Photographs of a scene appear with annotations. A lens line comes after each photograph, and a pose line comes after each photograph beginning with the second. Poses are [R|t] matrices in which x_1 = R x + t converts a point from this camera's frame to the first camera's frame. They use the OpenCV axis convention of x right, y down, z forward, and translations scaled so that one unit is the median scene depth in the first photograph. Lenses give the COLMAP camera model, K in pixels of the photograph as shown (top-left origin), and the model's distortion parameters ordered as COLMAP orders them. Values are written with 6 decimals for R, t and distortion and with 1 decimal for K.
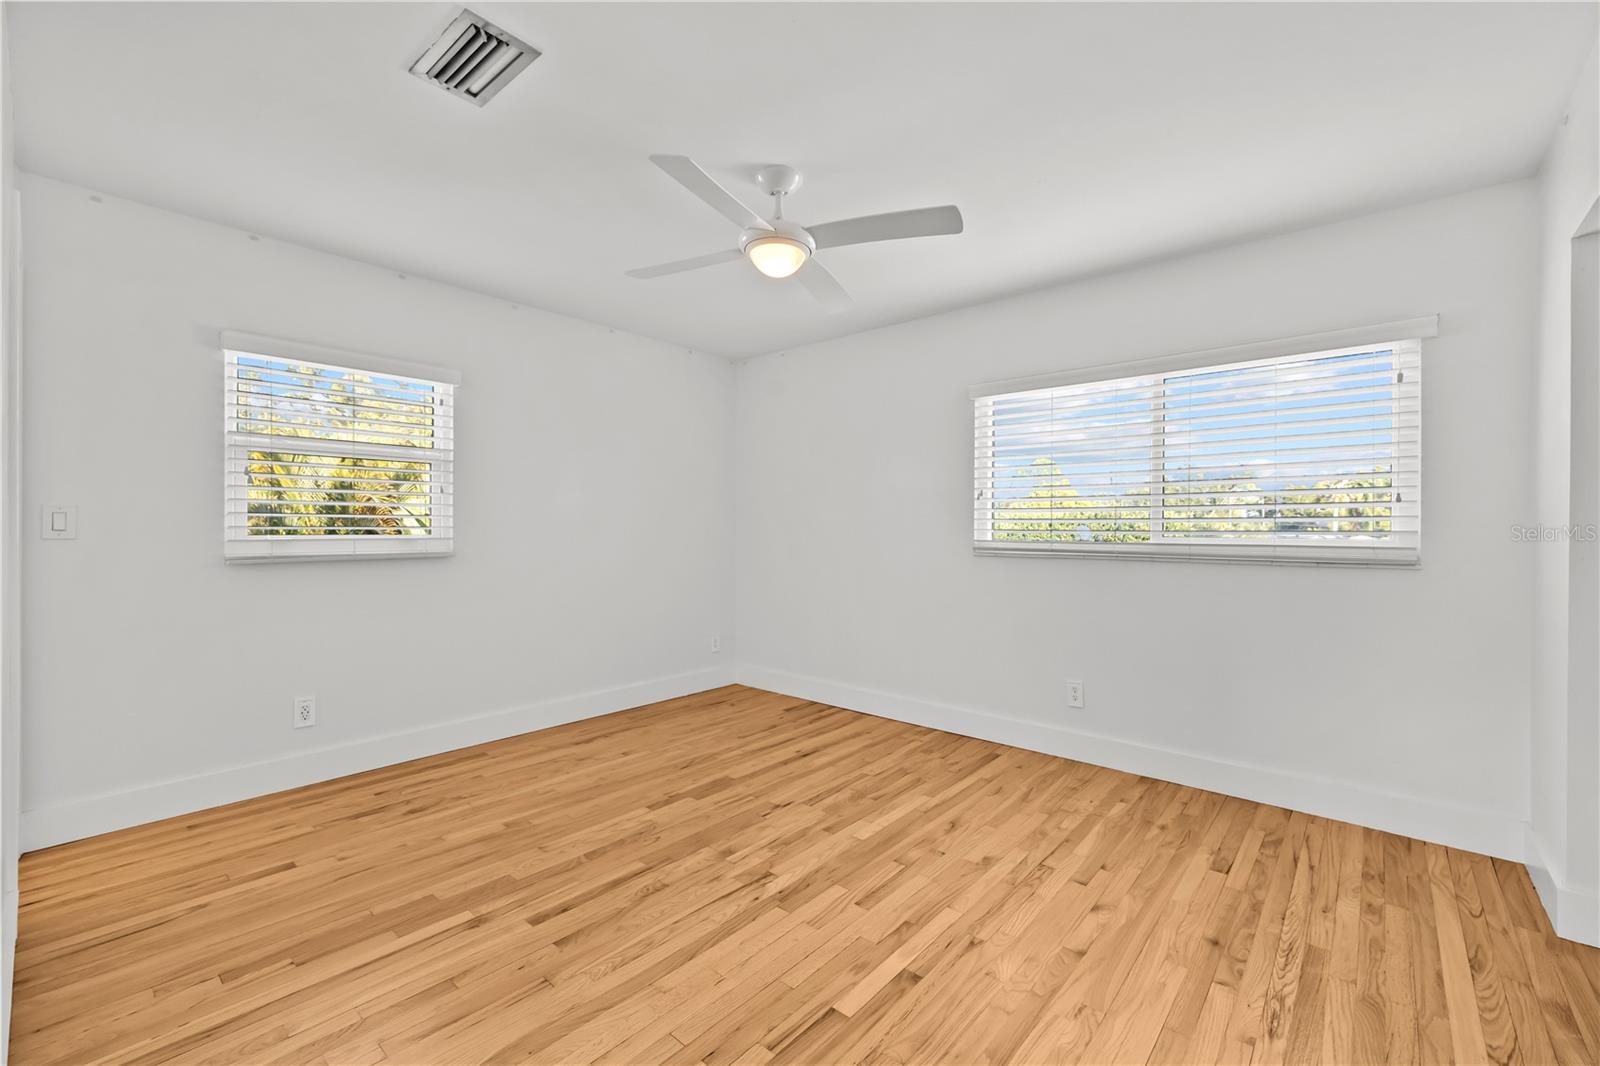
lens RADIAL K [[667.1, 0, 803.4], [0, 667.1, 522.4], [0, 0, 1]] dist [0.000946, 0.000199]
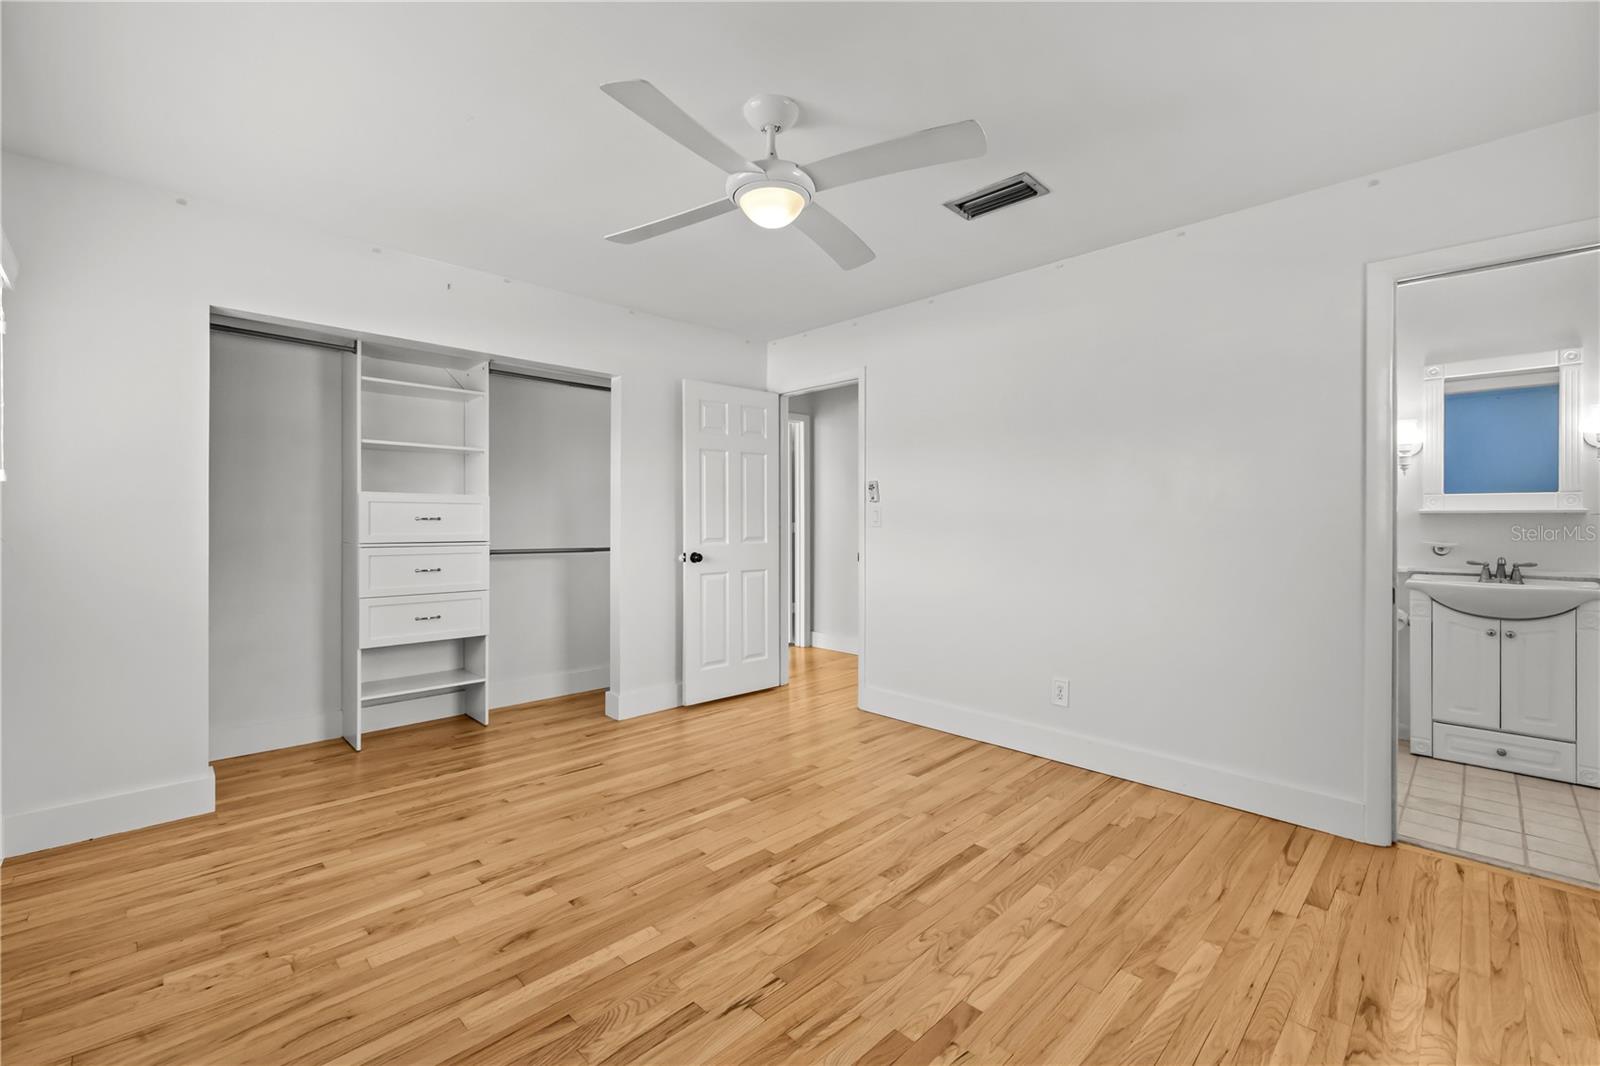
lens RADIAL K [[676.1, 0, 808.6], [0, 676.1, 522.4], [0, 0, 1]] dist [0.000960, 0.000273]
pose [[-0.997522, -0.008149, 0.069879, -0.127213], [-0.008601, 0.999944, -0.006179, 0.015270], [-0.069824, -0.006765, -0.997536, 1.591381]]
